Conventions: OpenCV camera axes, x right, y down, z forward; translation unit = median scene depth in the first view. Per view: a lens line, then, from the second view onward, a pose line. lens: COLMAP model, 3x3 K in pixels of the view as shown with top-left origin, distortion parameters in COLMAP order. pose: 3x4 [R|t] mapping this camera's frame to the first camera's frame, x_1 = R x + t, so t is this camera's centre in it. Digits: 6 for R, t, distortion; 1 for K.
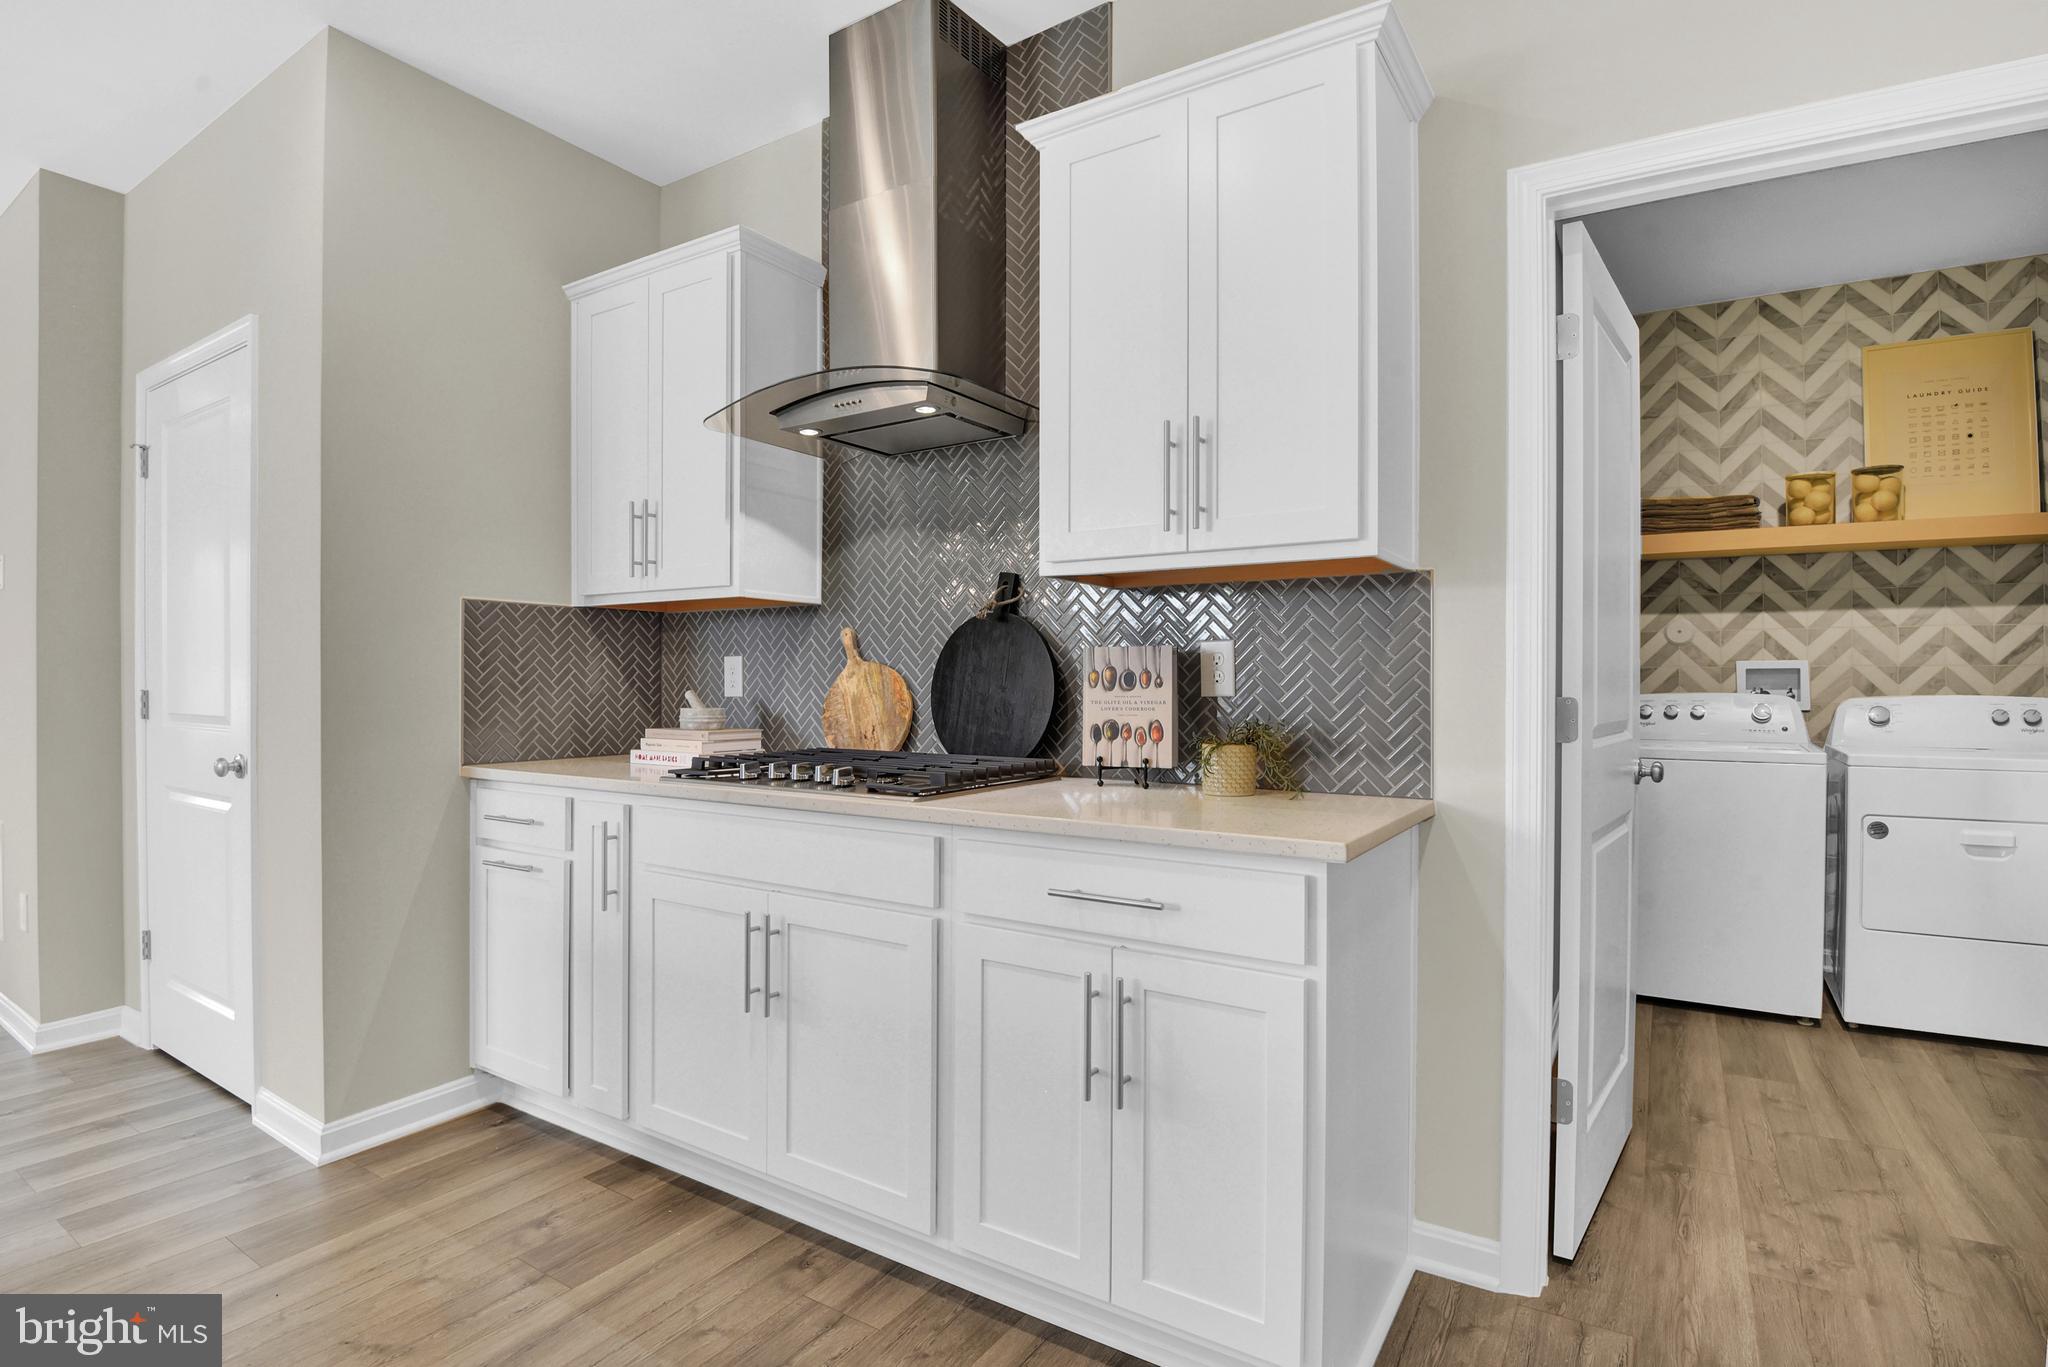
lens RADIAL K [[995.5, 0, 1078.5], [0, 995.5, 685.6], [0, 0, 1]] dist [-0.032746, -0.002336]
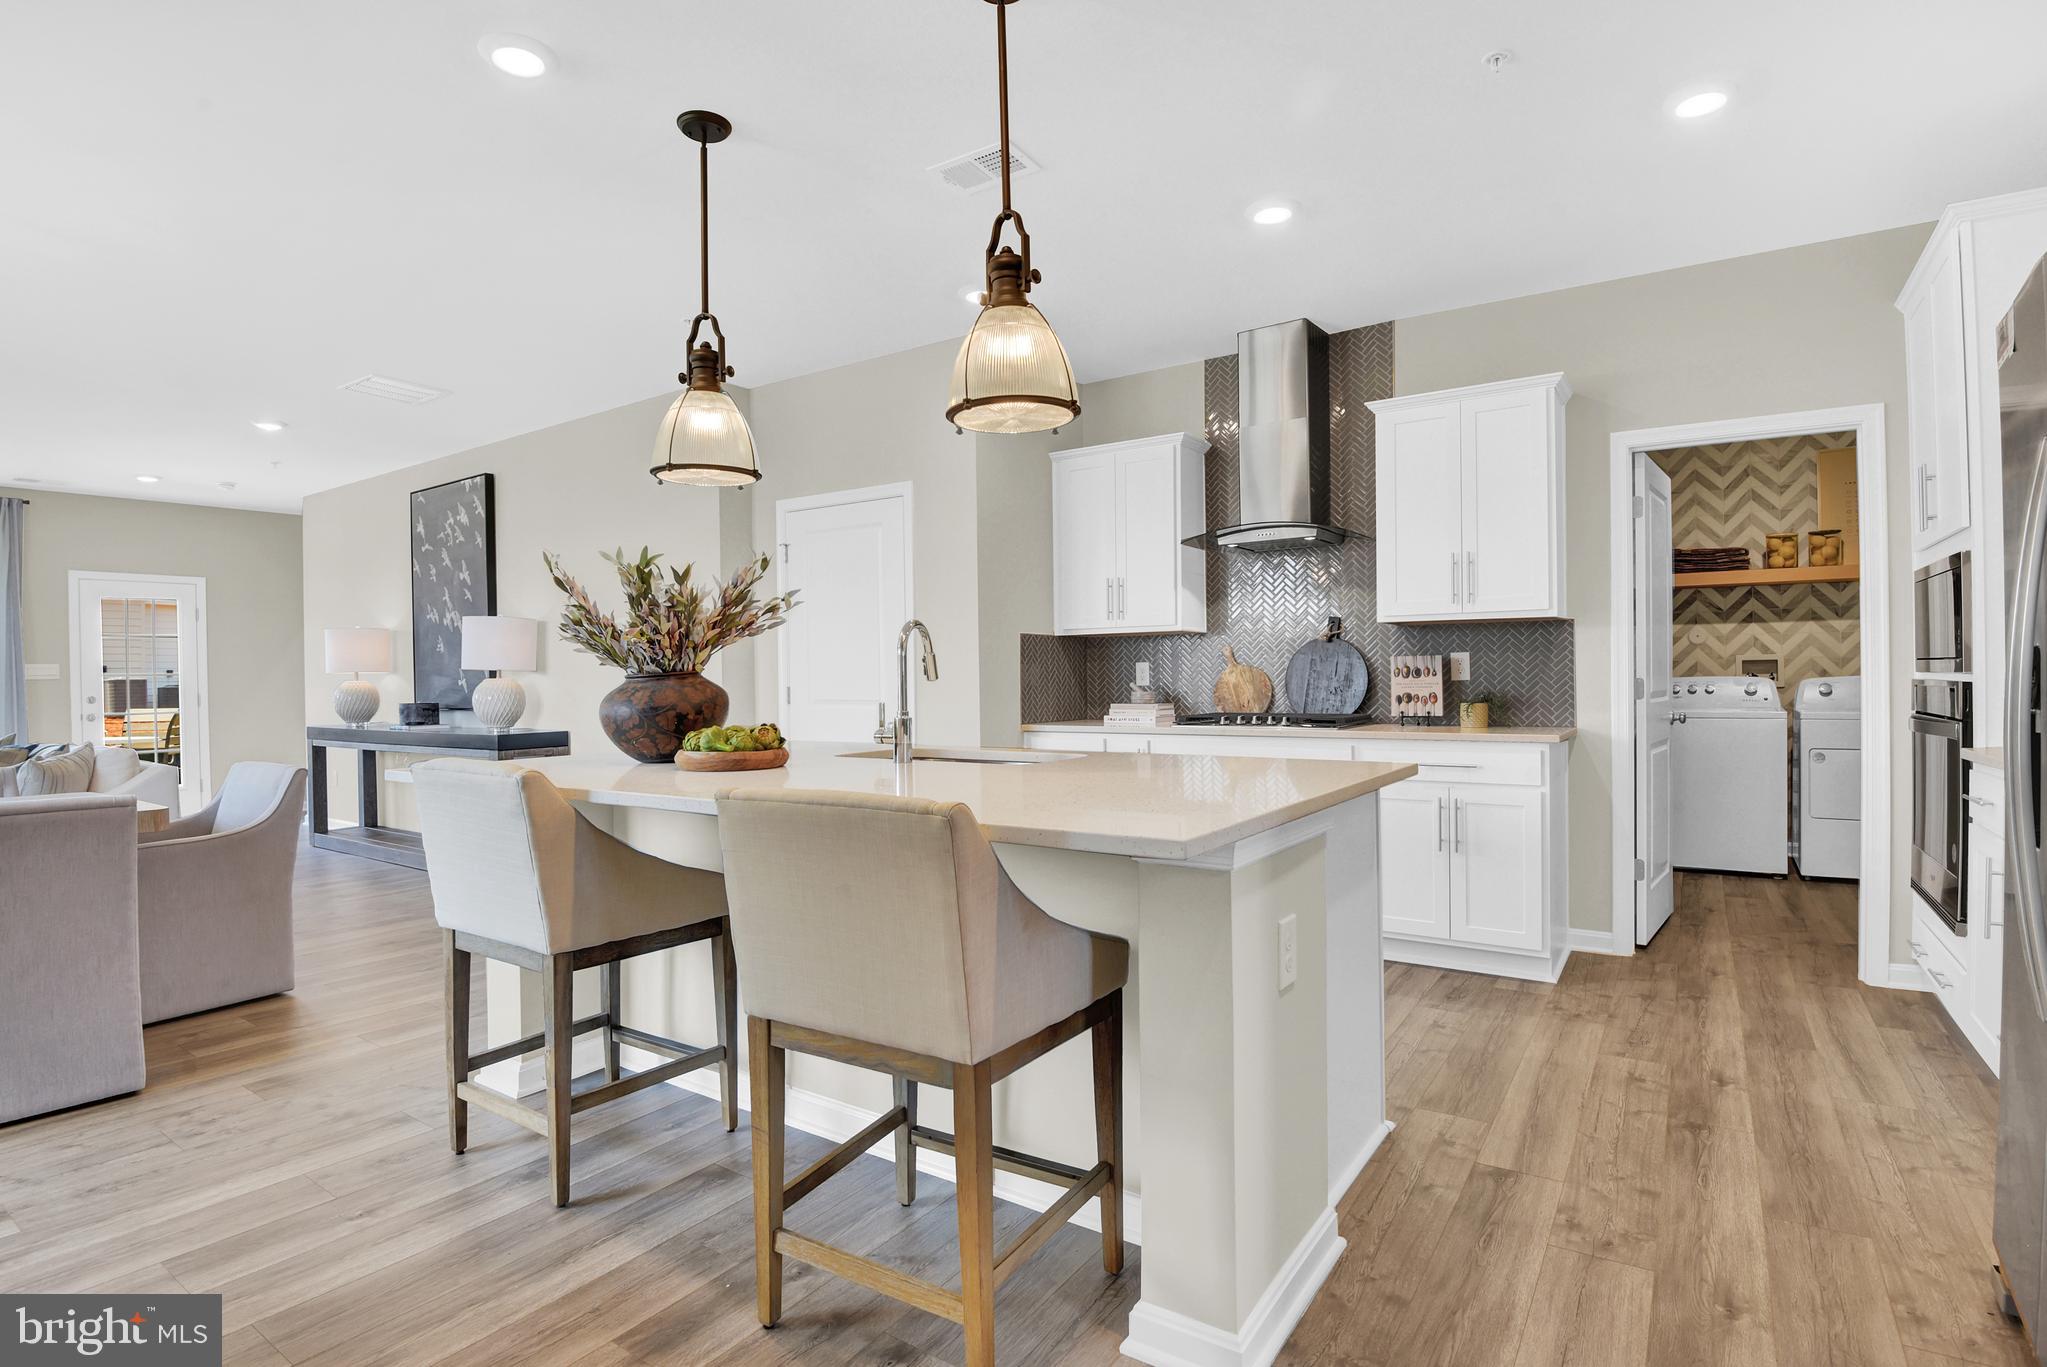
lens RADIAL K [[995.0, 0, 1026.0], [0, 995.0, 698.4], [0, 0, 1]] dist [-0.032746, -0.002336]
pose [[0.998539, -0.013280, -0.052372, -0.439448], [0.014246, 0.999735, 0.018105, -0.000944], [0.052118, -0.018825, 0.998463, -0.721828]]
